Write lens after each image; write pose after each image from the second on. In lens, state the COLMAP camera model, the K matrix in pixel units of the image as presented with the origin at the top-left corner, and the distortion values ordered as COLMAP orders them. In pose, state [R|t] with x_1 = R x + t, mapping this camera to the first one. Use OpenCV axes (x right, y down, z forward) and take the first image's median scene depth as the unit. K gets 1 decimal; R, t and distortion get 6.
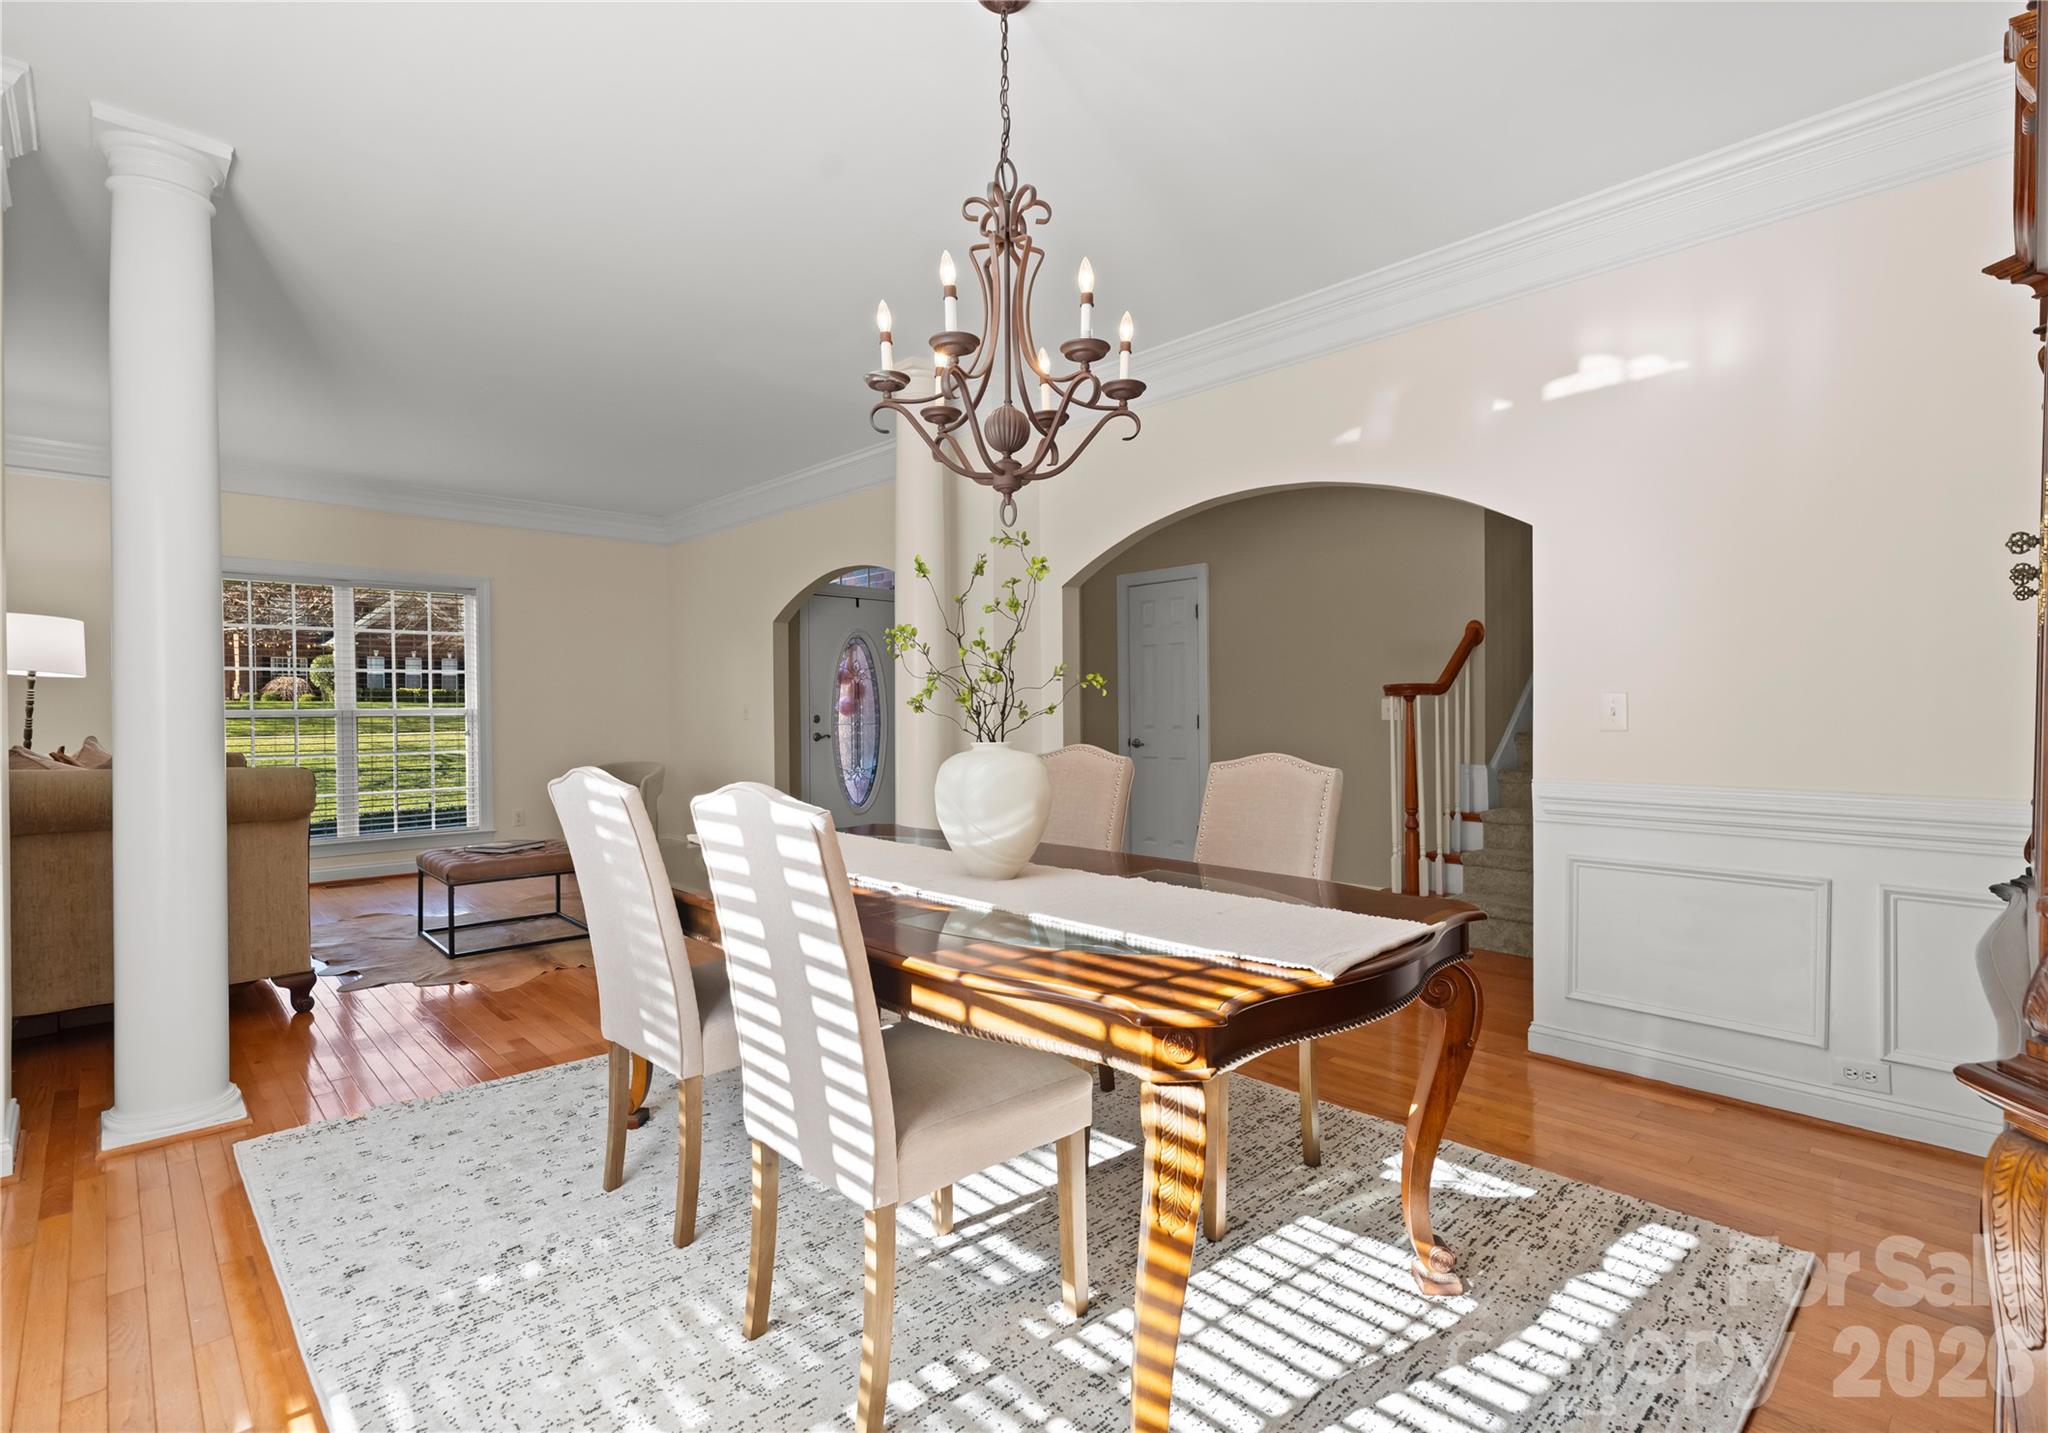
lens RADIAL K [[973.0, 0, 1029.2], [0, 973.0, 714.2], [0, 0, 1]] dist [-0.027014, -0.000088]
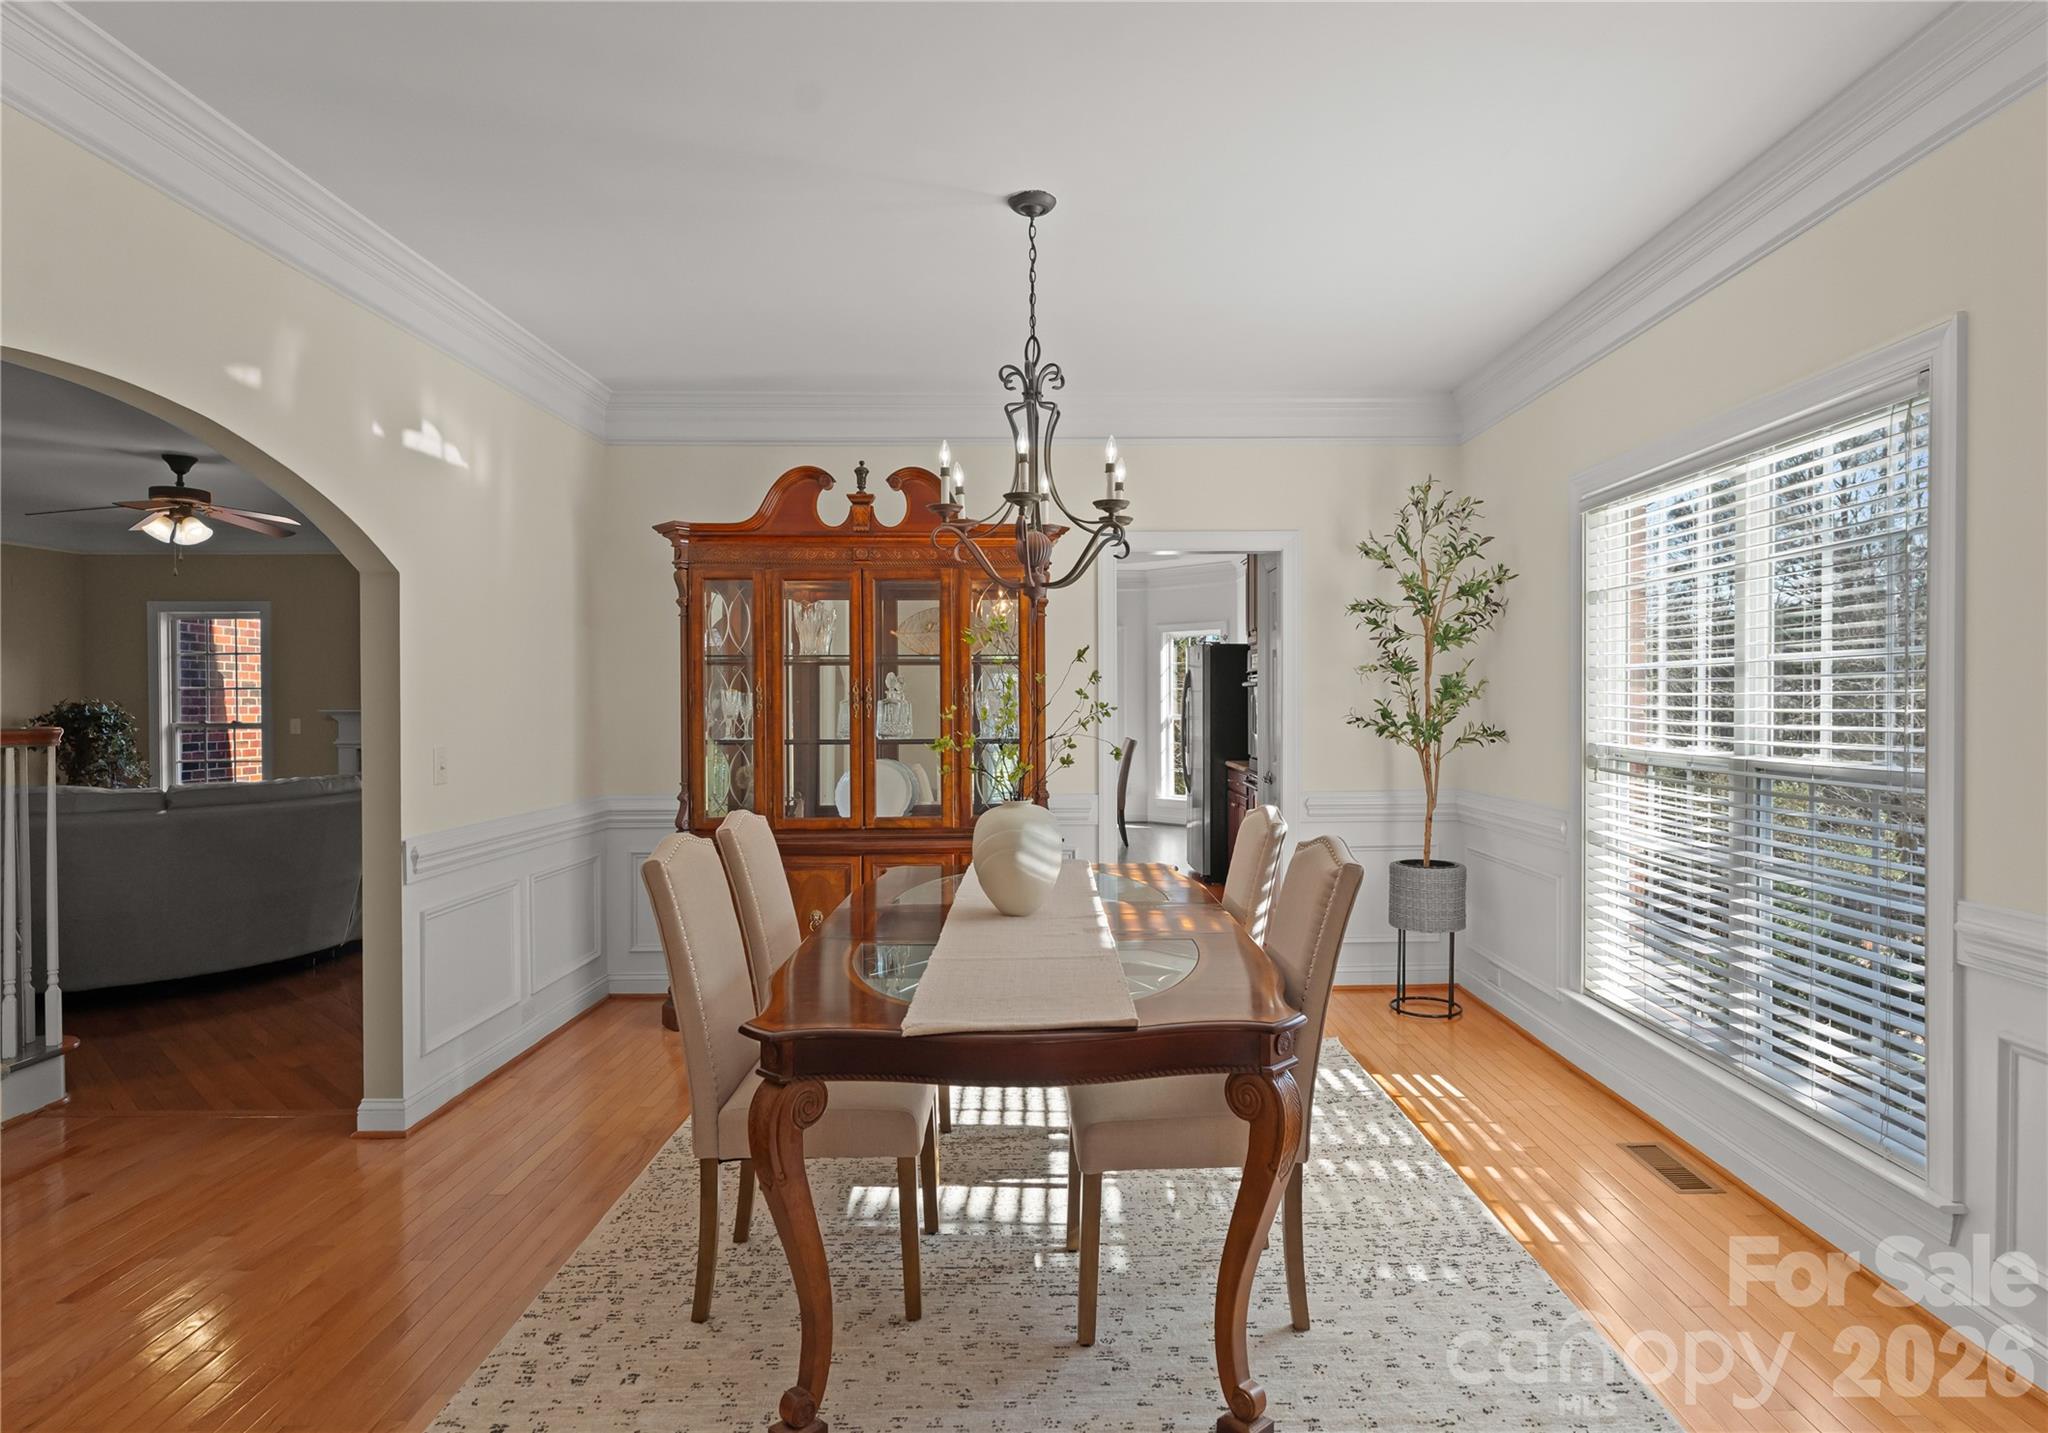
lens RADIAL K [[1261.1, 0, 1031.0], [0, 1261.1, 709.6], [0, 0, 1]] dist [0.003486, -0.000954]
pose [[-0.738175, -0.001903, 0.674607, -0.846615], [0.008035, 0.999900, 0.011613, -0.079870], [-0.674561, 0.013992, -0.738086, 1.651036]]
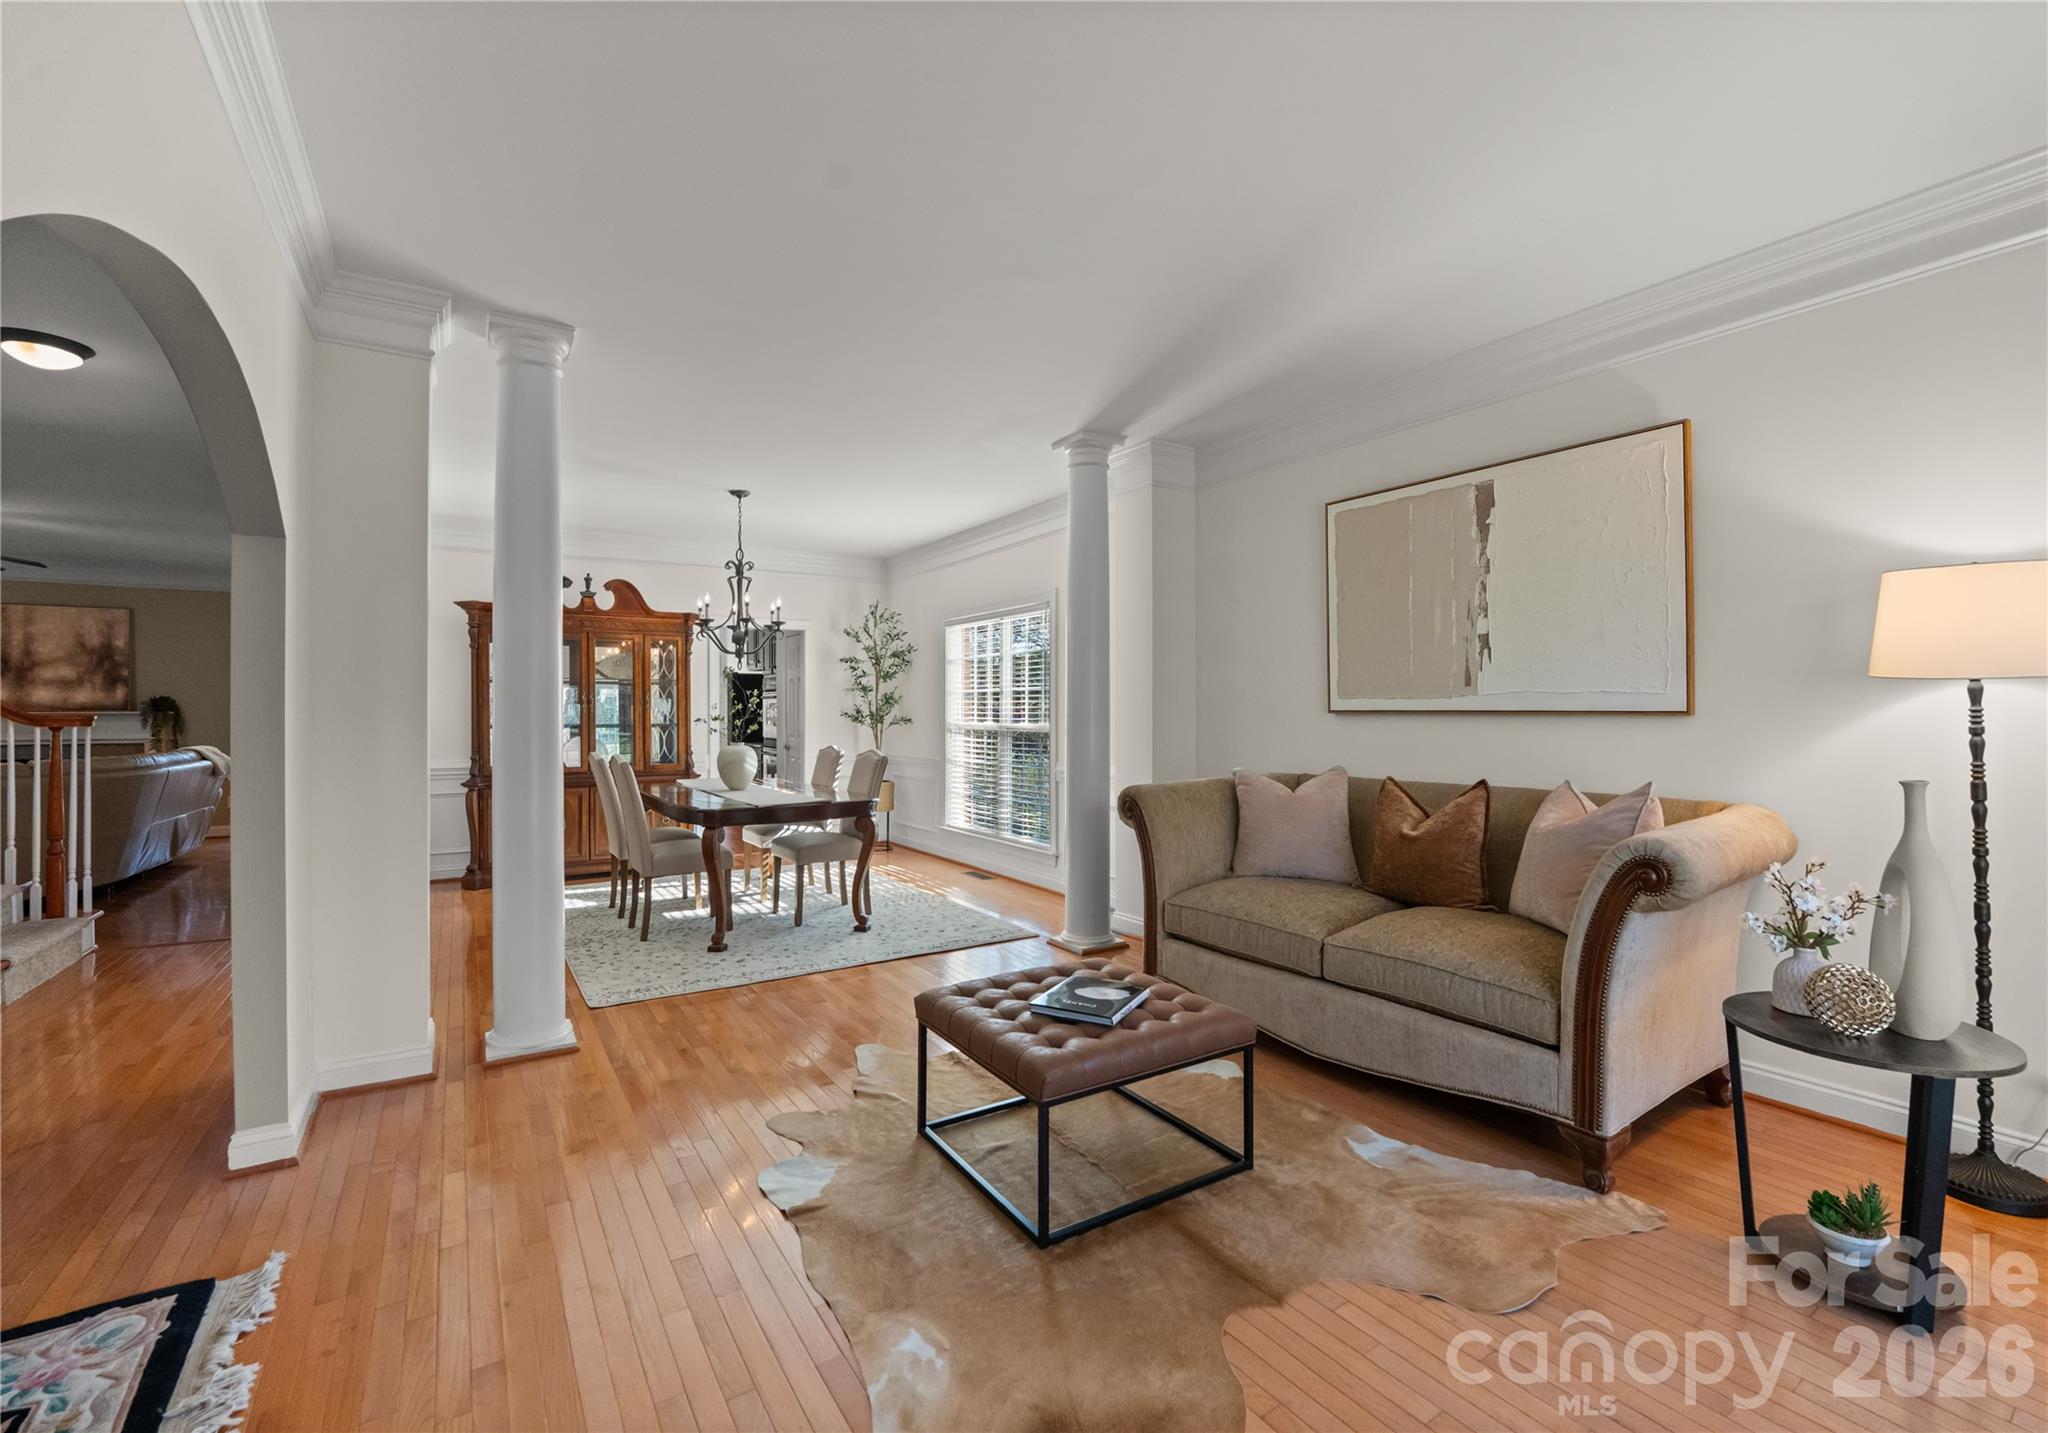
lens RADIAL K [[861.2, 0, 1025.3], [0, 861.2, 711.6], [0, 0, 1]] dist [0.000664, 0.000047]
pose [[-0.978209, -0.000357, 0.207623, -1.215296], [0.001790, 0.999947, 0.010152, -0.066926], [-0.207616, 0.010302, -0.978156, 3.097977]]
